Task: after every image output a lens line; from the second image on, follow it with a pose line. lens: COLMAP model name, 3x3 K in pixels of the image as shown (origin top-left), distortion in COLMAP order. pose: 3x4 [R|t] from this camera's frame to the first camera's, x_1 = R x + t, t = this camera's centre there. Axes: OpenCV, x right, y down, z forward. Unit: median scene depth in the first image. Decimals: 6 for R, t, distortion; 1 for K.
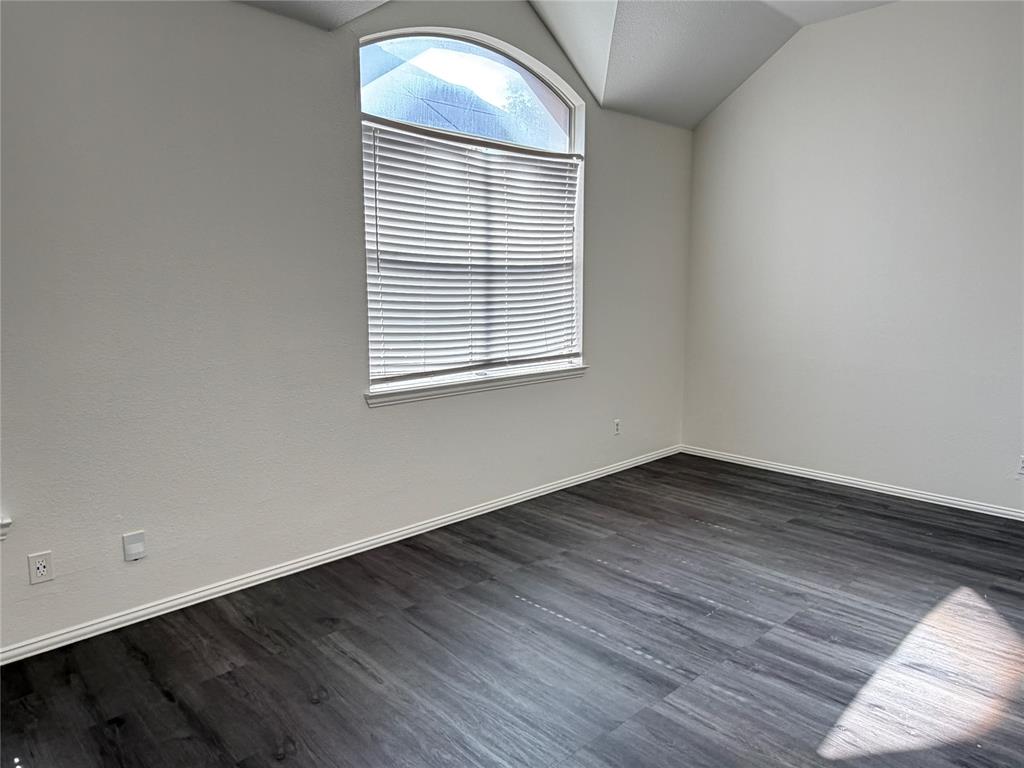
lens RADIAL K [[680.9, 0, 512.8], [0, 680.9, 385.9], [0, 0, 1]] dist [0.011955, -0.001776]
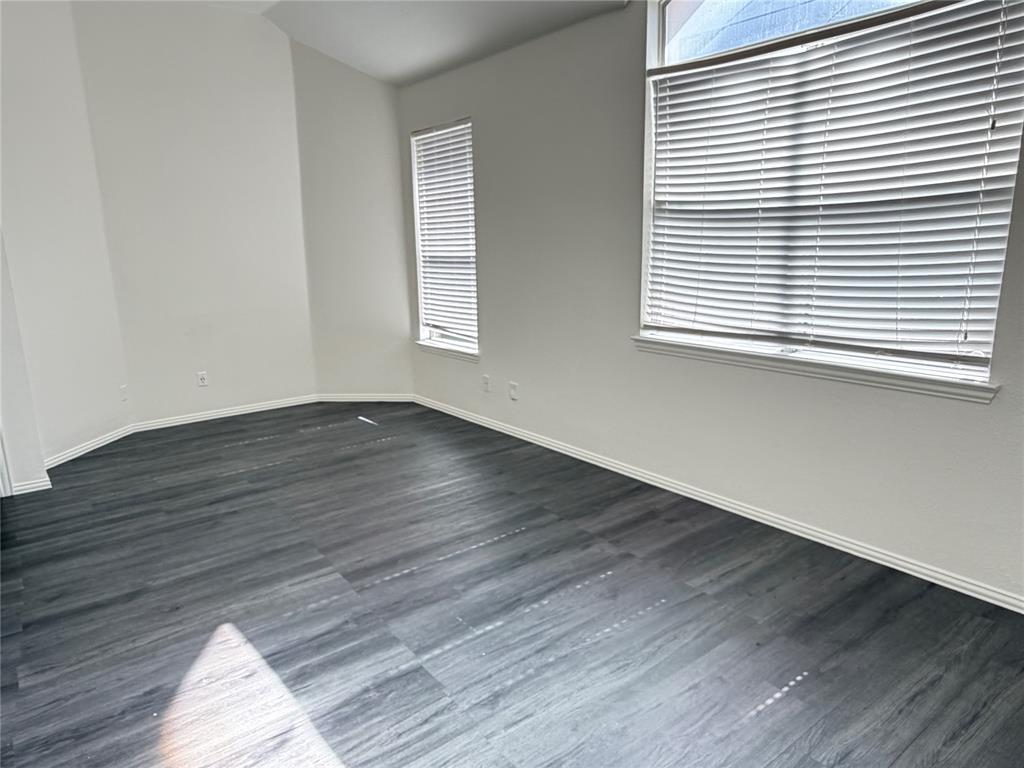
lens RADIAL K [[680.9, 0, 512.9], [0, 680.9, 382.3], [0, 0, 1]] dist [0.011955, -0.001776]
pose [[-0.105014, 0.212135, -0.971582, 0.830924], [-0.130754, 0.965557, 0.224952, -0.129242], [0.985837, 0.150662, -0.073660, 0.844486]]
